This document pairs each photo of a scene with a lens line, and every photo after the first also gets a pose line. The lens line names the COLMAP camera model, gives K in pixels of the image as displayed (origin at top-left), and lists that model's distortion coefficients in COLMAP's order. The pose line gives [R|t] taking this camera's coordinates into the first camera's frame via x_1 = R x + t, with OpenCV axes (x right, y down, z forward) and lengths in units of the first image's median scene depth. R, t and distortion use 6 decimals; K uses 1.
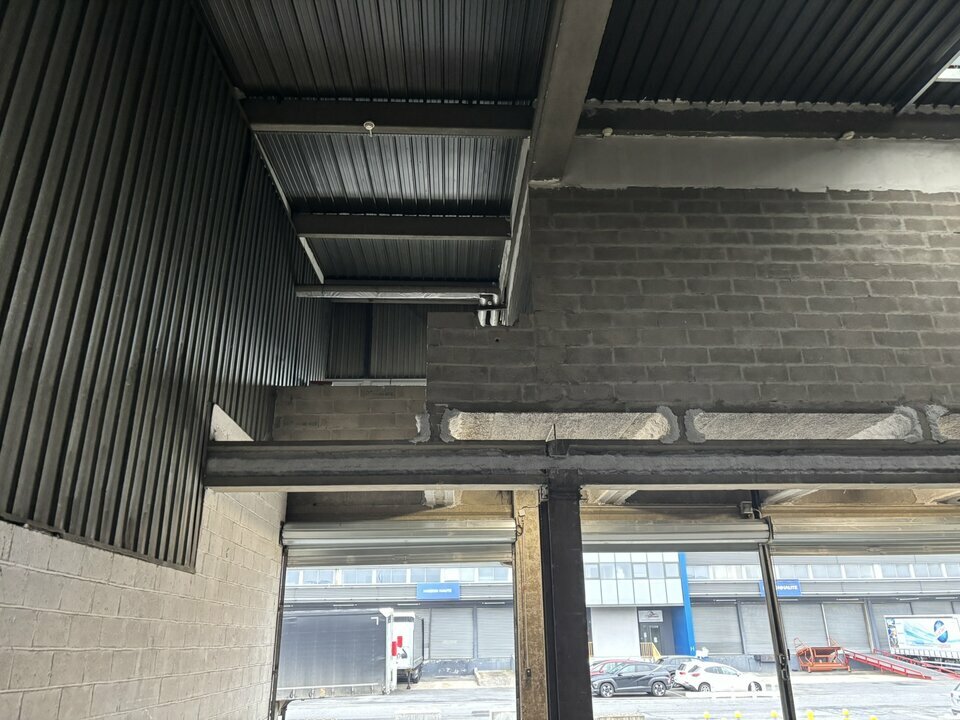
lens RADIAL K [[729.2, 0, 480.0], [0, 729.2, 360.0], [0, 0, 1]] dist [0.052633, -0.001035]
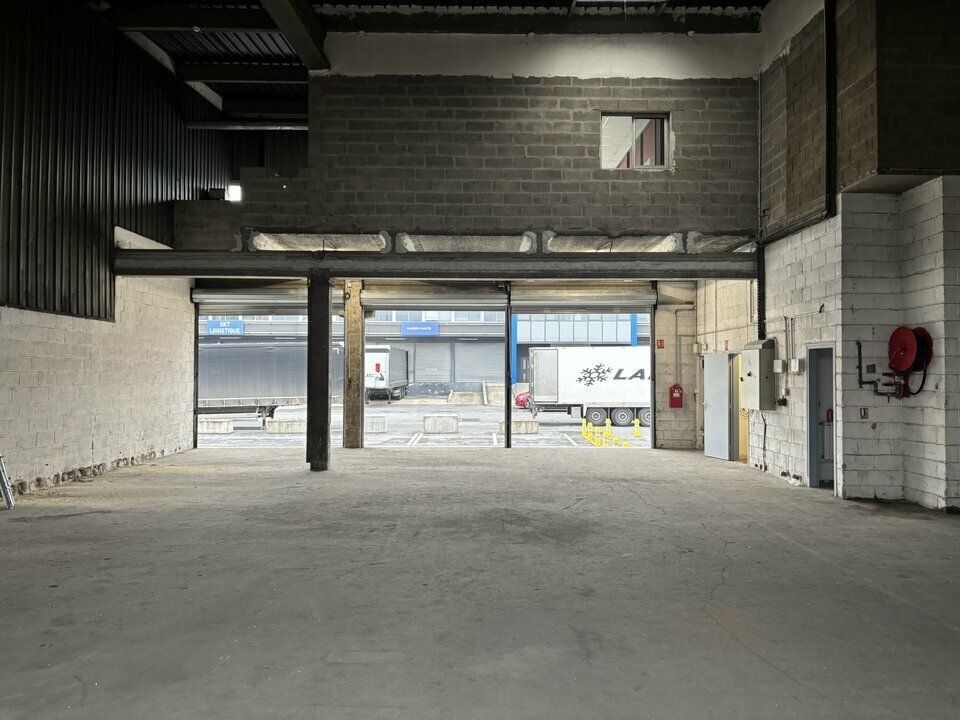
lens RADIAL K [[759.3, 0, 480.0], [0, 759.3, 360.0], [0, 0, 1]] dist [0.017451, 0.000173]
pose [[0.998124, 0.022188, -0.057066, 0.524774], [-0.001292, 0.939460, 0.342657, -0.228428], [0.061214, -0.341941, 0.937726, -0.629582]]
